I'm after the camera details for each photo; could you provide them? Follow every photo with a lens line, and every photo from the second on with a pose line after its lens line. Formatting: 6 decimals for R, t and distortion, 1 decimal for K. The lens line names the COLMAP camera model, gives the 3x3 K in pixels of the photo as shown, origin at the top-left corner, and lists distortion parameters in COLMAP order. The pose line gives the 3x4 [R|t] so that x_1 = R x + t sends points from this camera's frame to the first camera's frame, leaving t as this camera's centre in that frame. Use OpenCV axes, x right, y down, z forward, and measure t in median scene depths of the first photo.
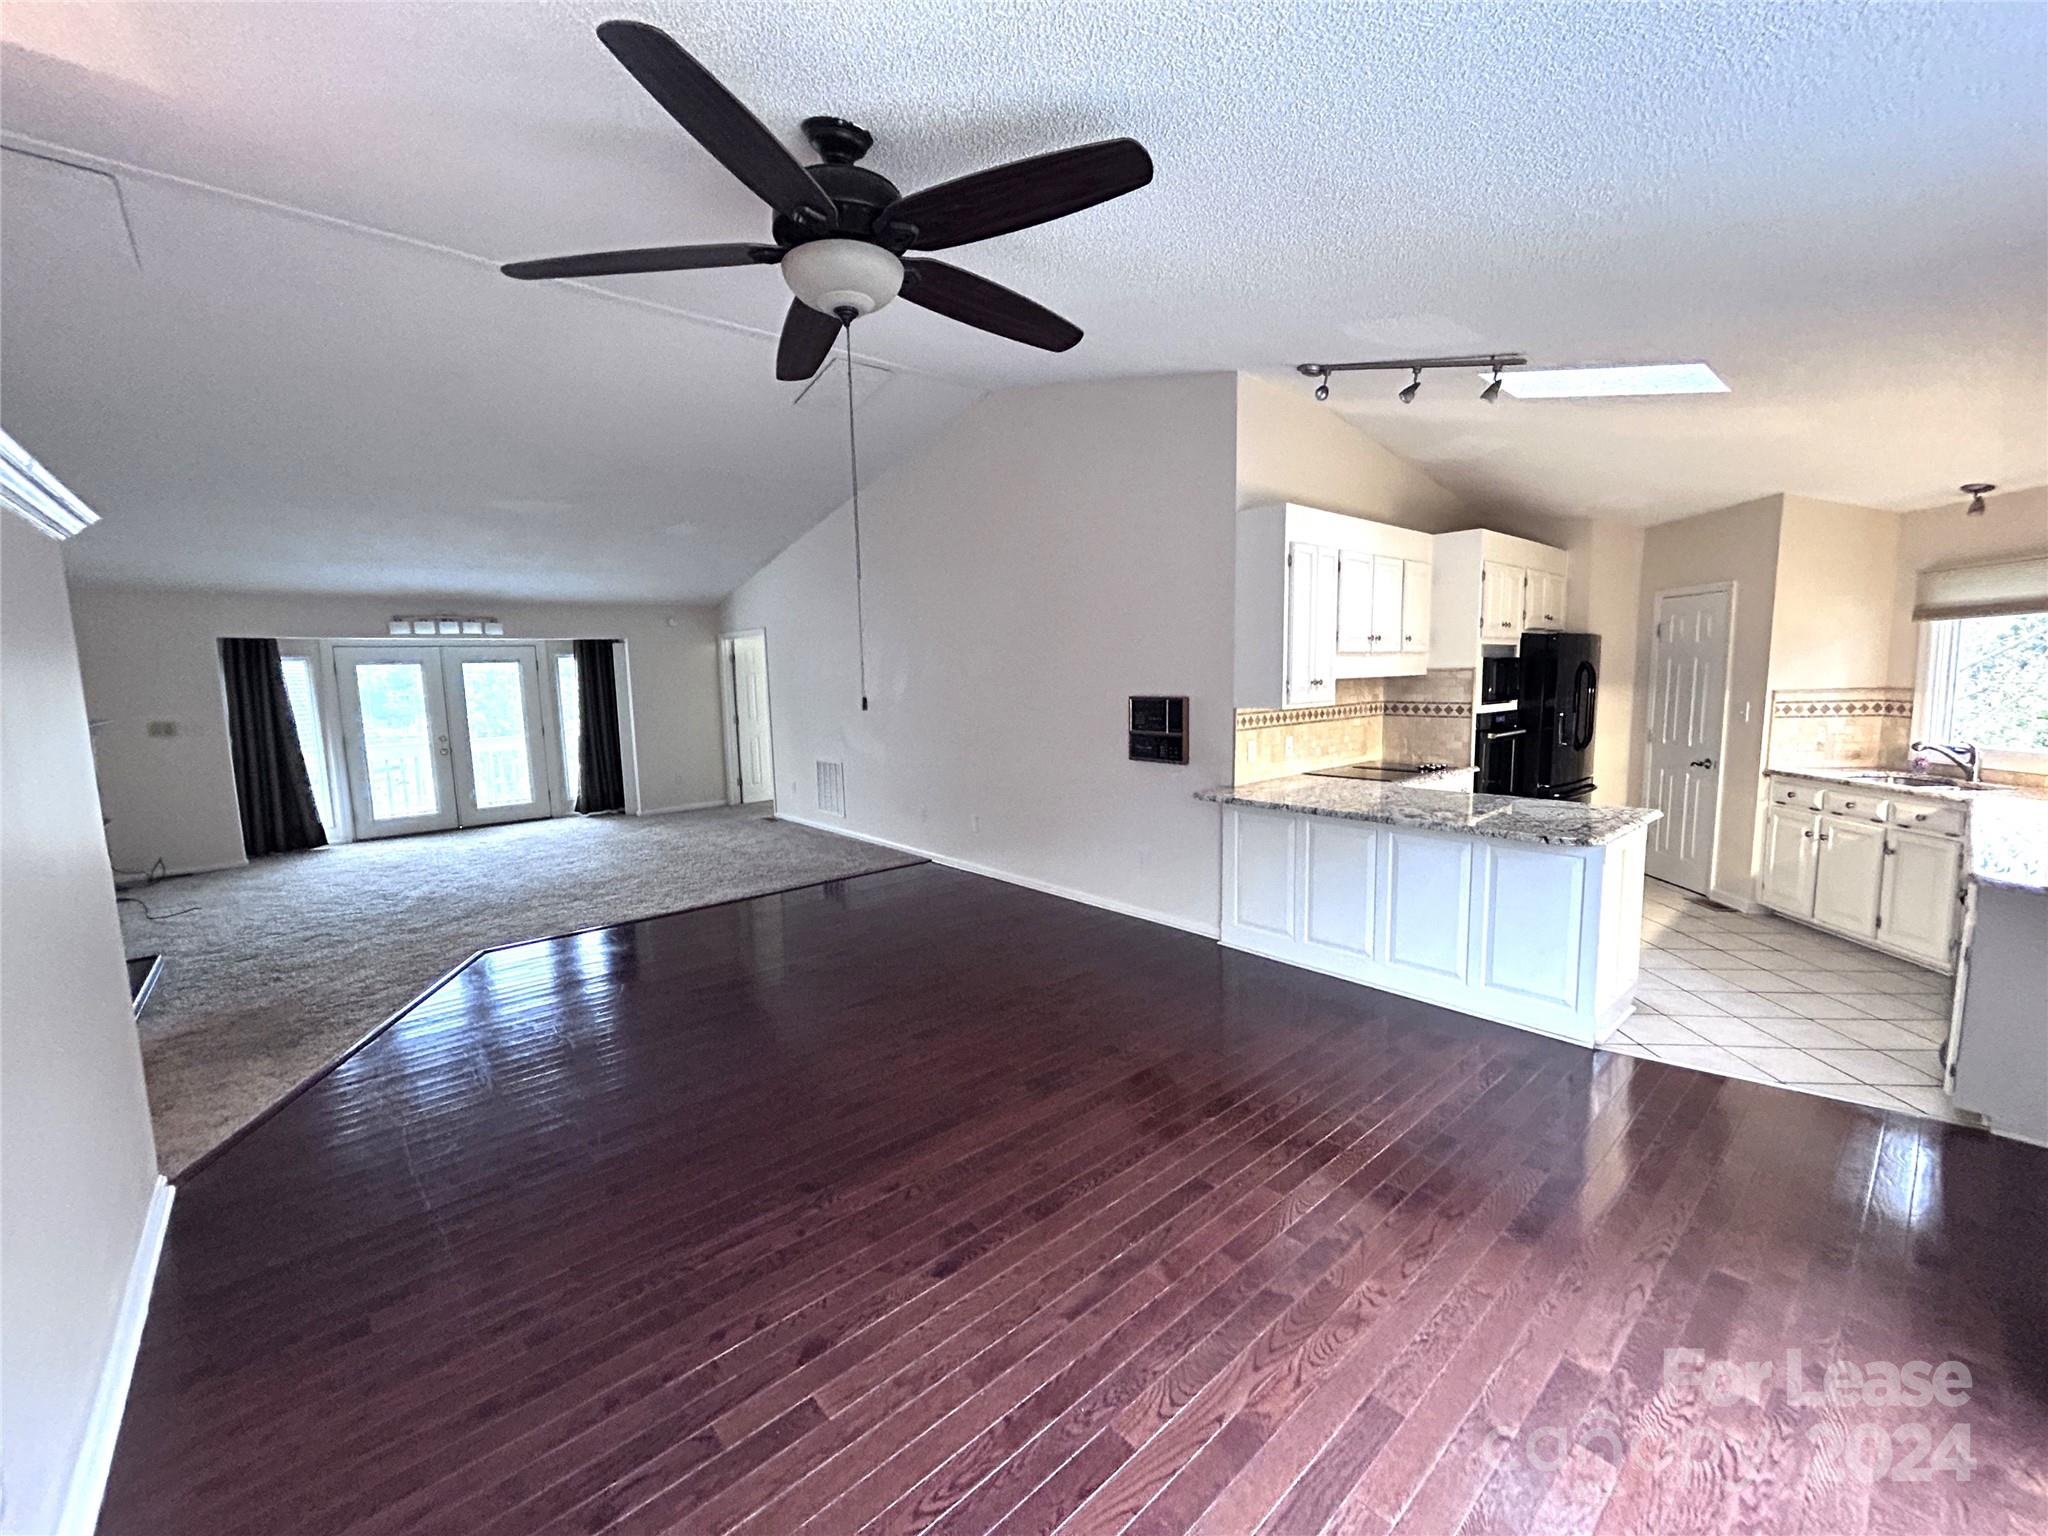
lens RADIAL K [[828.7, 0, 1024.7], [0, 828.7, 765.5], [0, 0, 1]] dist [0.002756, 0.000188]
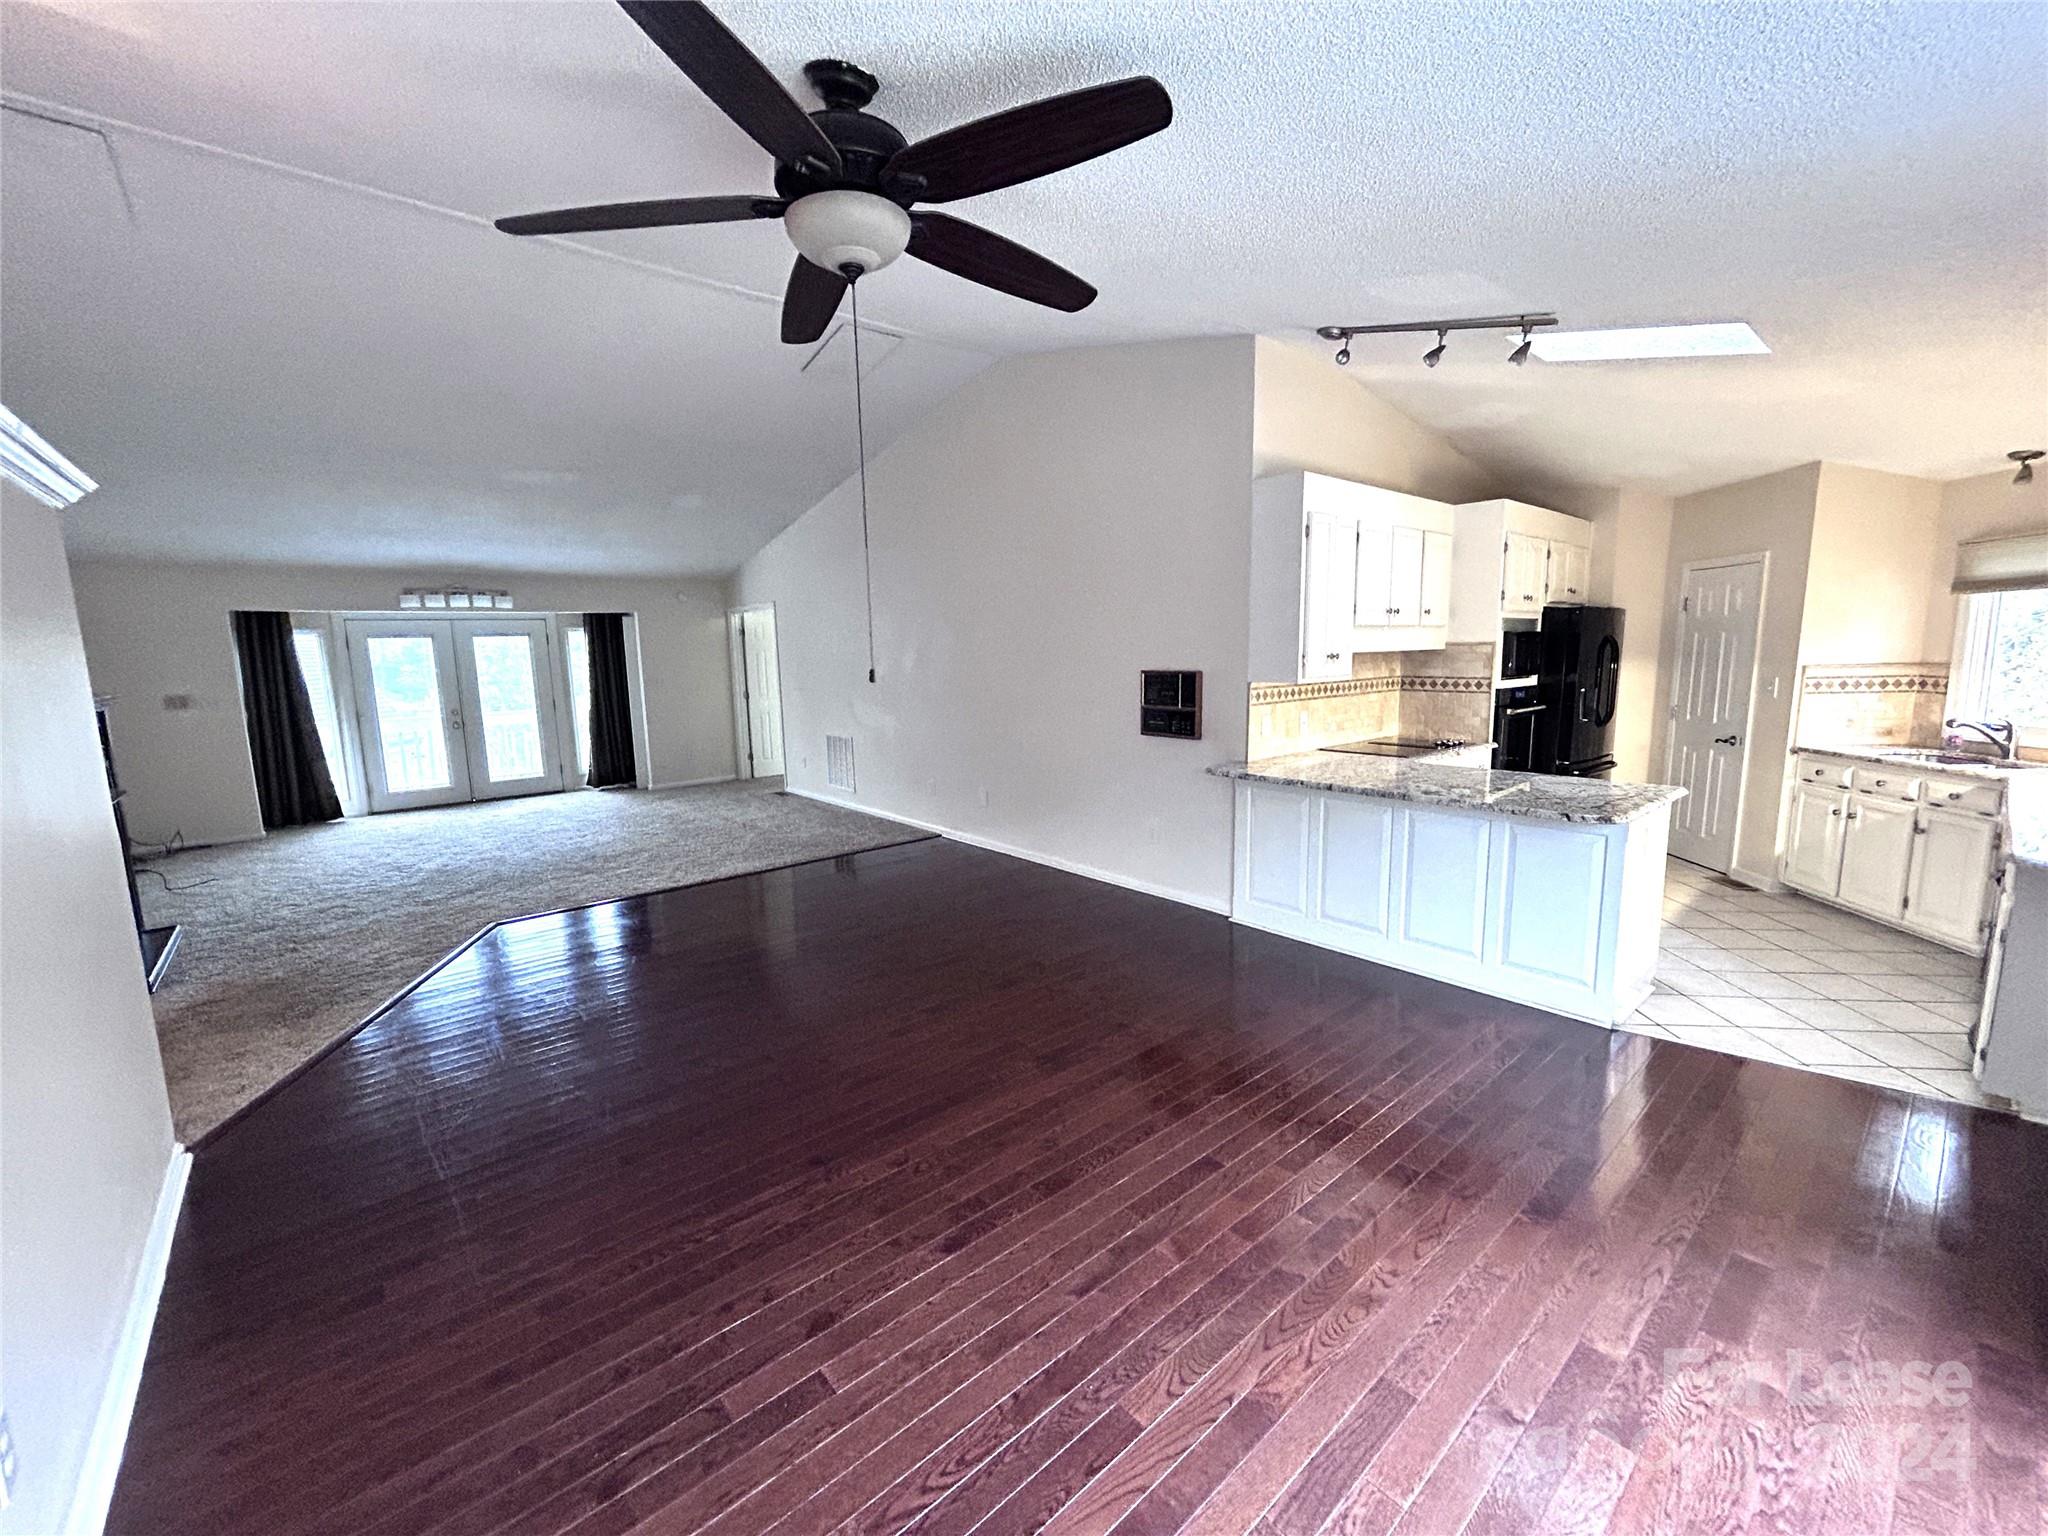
lens RADIAL K [[828.7, 0, 1024.7], [0, 828.7, 765.5], [0, 0, 1]] dist [0.002756, 0.000188]
pose [[0.999911, 0.003326, -0.012951, 0.000294], [-0.002944, 0.999562, 0.029443, 0.001434], [0.013043, -0.029403, 0.999483, 0.013685]]
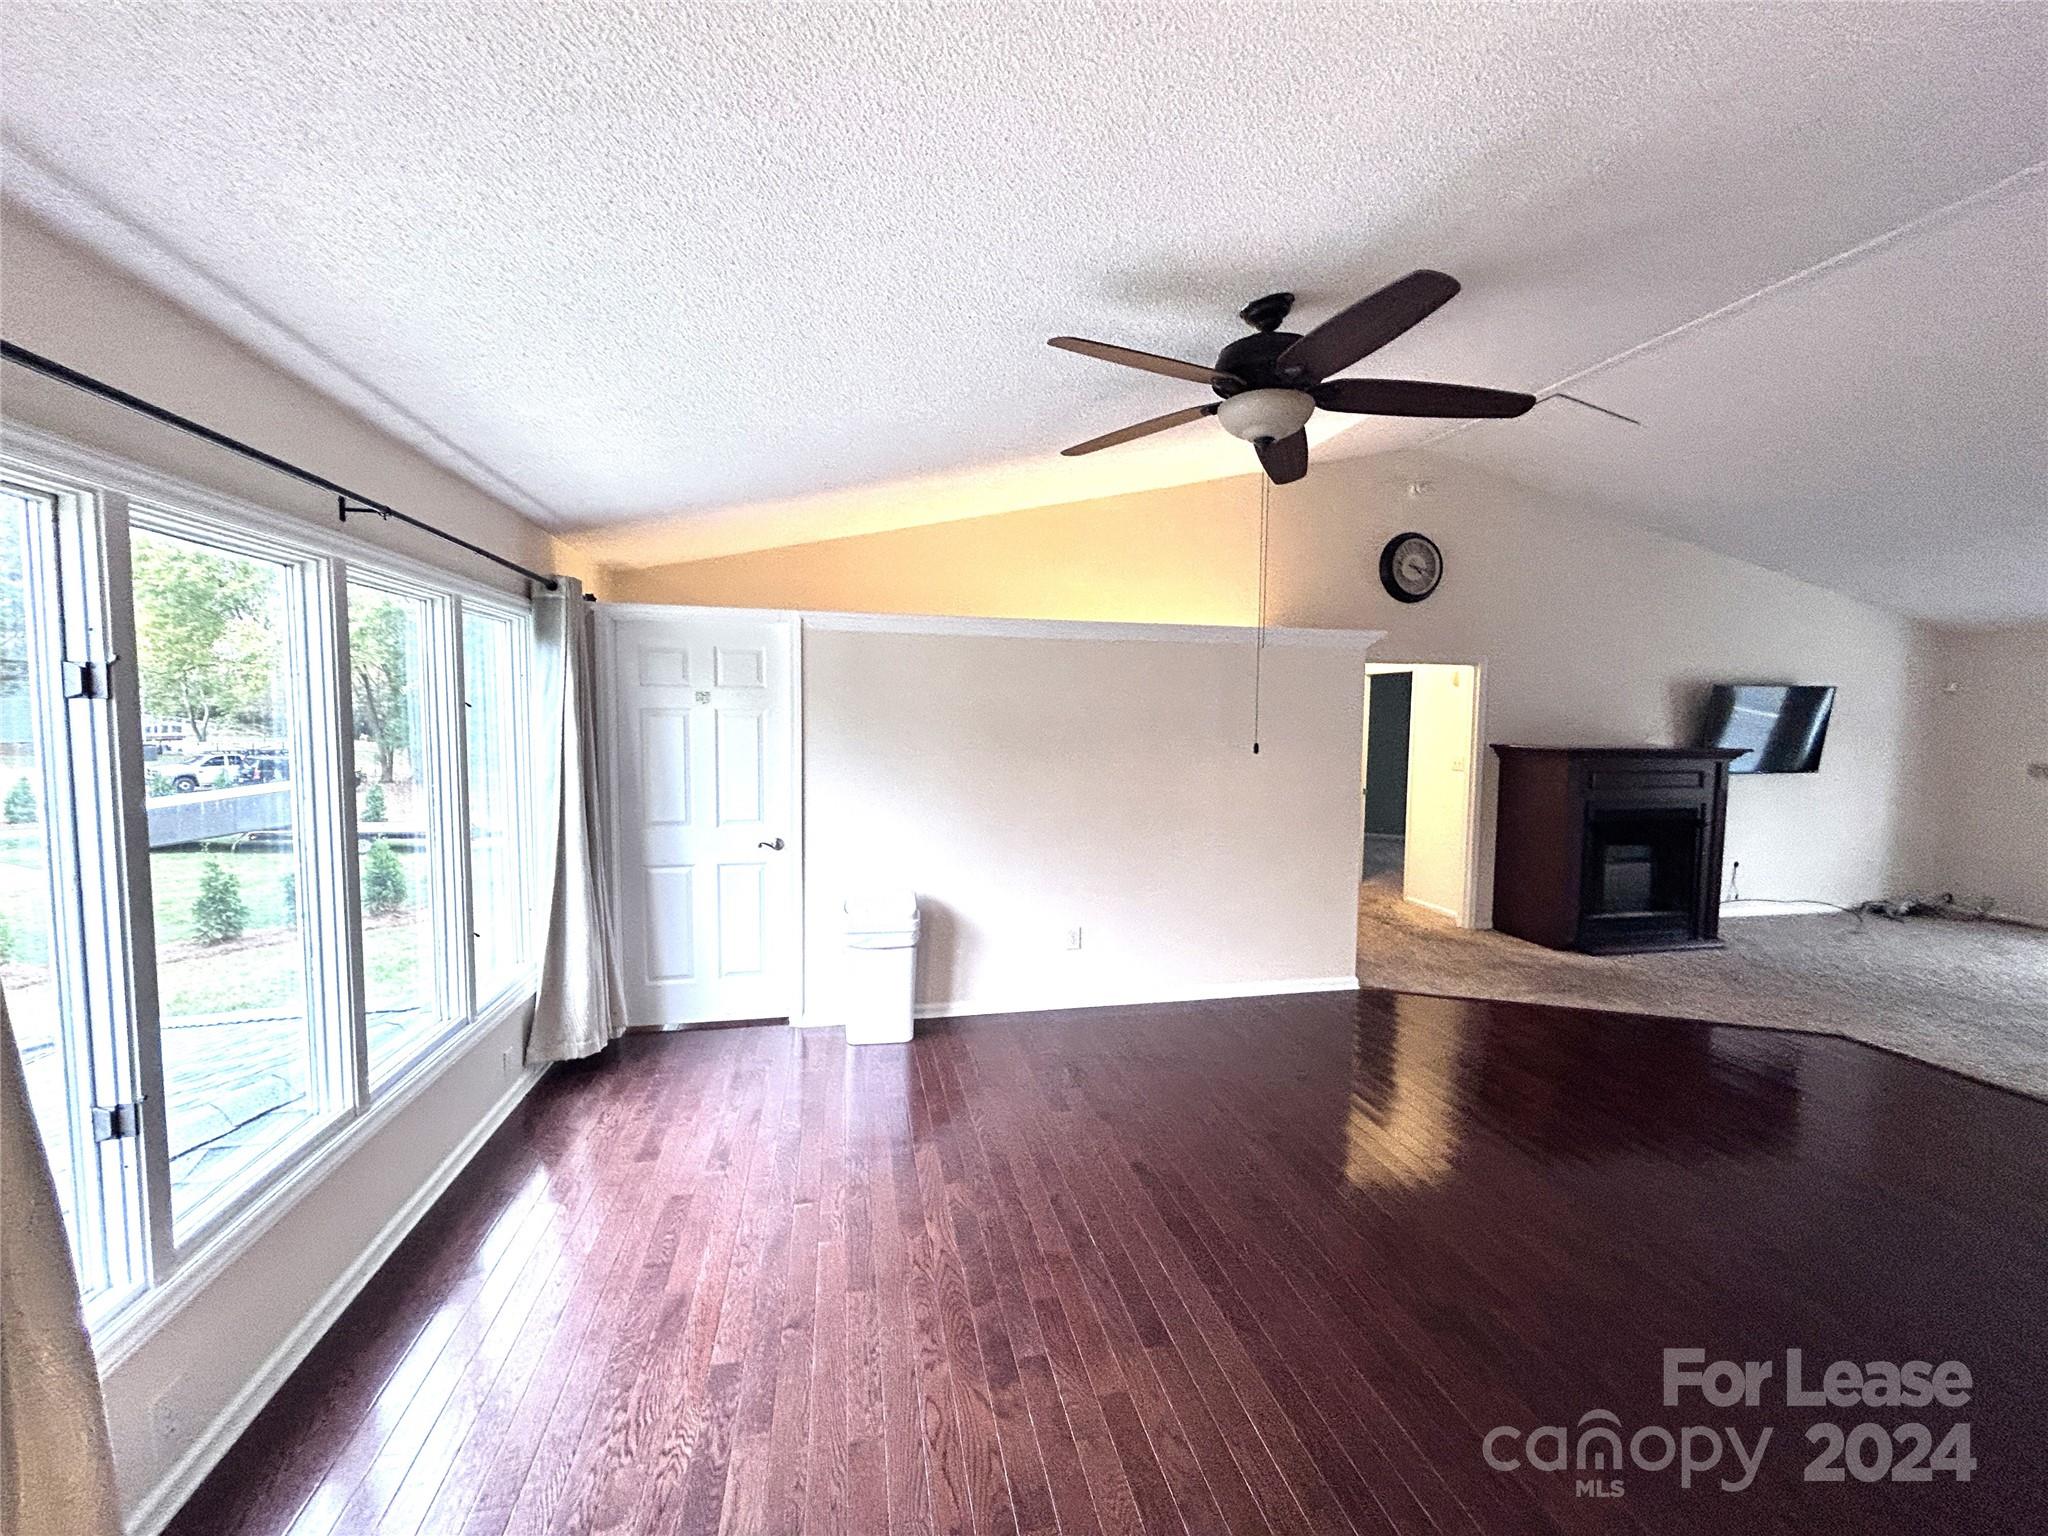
lens RADIAL K [[828.7, 0, 1024.7], [0, 828.7, 765.5], [0, 0, 1]] dist [0.002756, 0.000188]
pose [[-0.479561, 0.072368, -0.874519, 0.673754], [-0.101666, 0.985300, 0.137286, -0.118151], [0.871599, 0.154746, -0.465154, 0.823186]]
